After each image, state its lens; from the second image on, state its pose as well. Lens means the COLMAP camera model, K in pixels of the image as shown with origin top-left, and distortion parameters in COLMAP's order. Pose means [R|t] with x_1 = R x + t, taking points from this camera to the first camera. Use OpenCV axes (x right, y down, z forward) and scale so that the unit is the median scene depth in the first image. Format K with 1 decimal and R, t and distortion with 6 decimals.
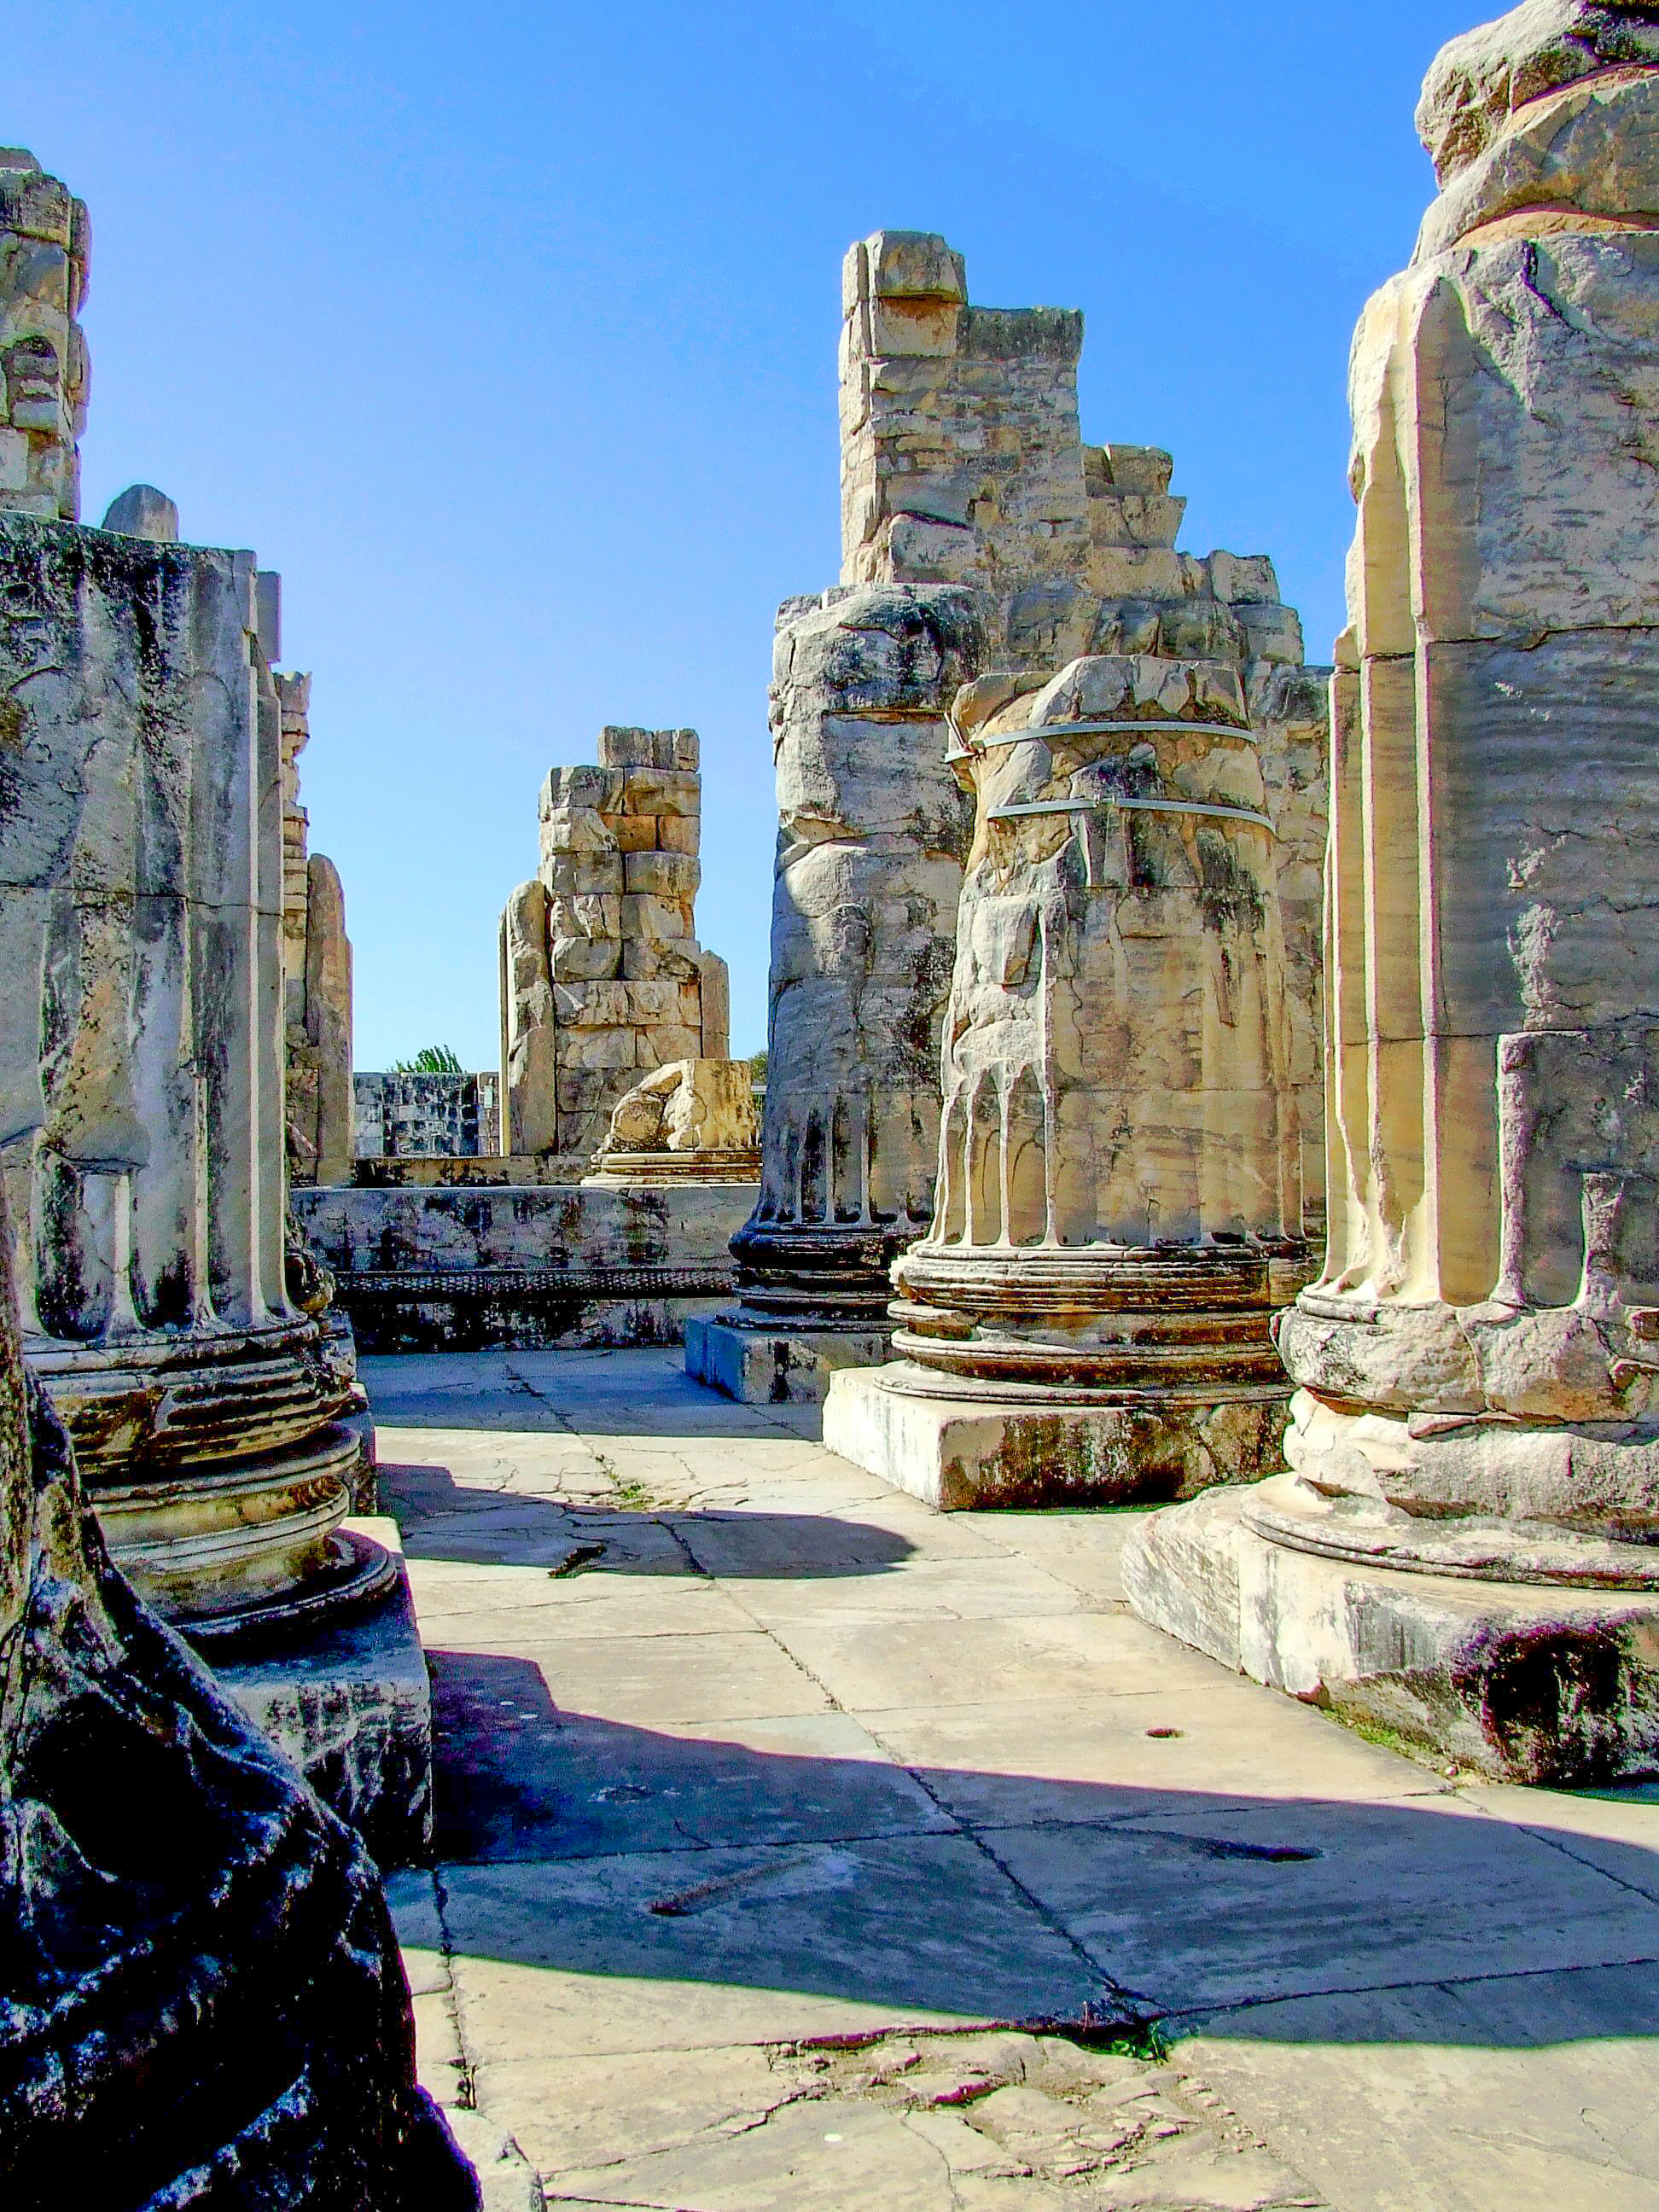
lens RADIAL K [[2375.9, 0, 851.3], [0, 2375.9, 1102.8], [0, 0, 1]] dist [-0.044329, 0.000000]
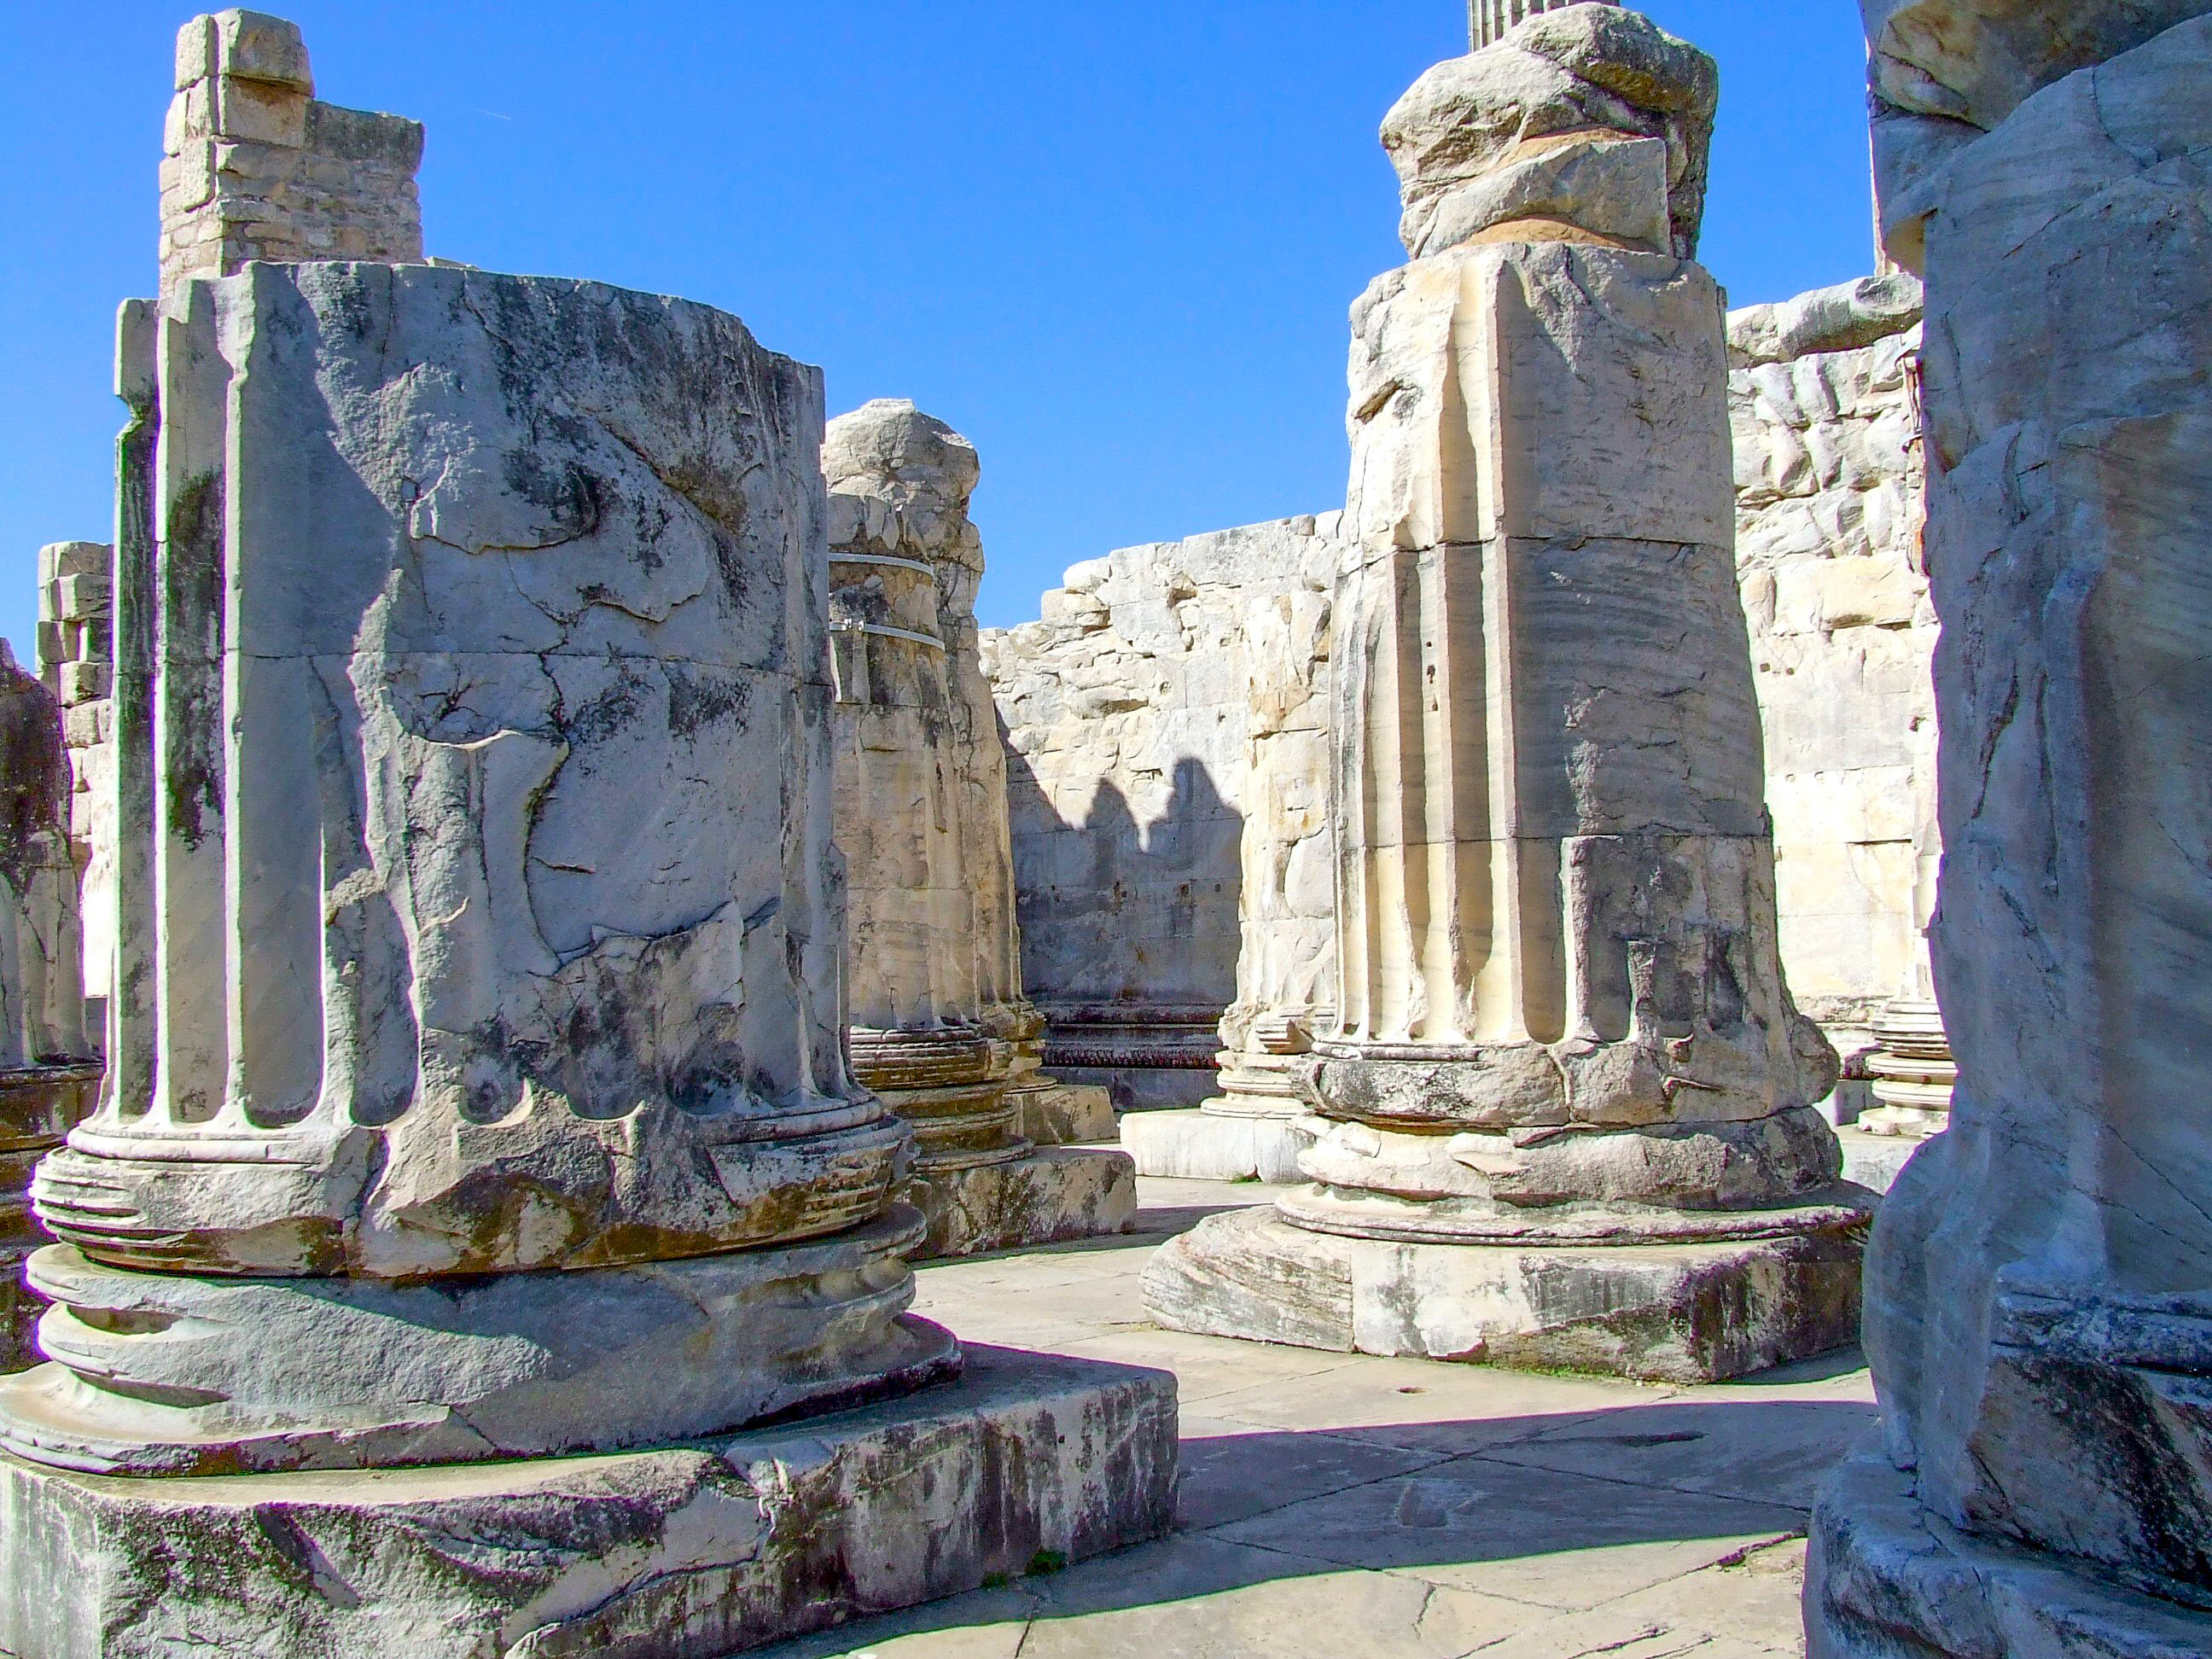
lens RADIAL K [[2375.9, 0, 1125.7], [0, 2375.9, 813.4], [0, 0, 1]] dist [-0.044329, 0.000000]
pose [[0.837406, 0.022366, 0.546123, -0.379440], [0.002910, 0.998966, -0.045374, 0.010031], [-0.546573, 0.039586, 0.836475, 0.013570]]
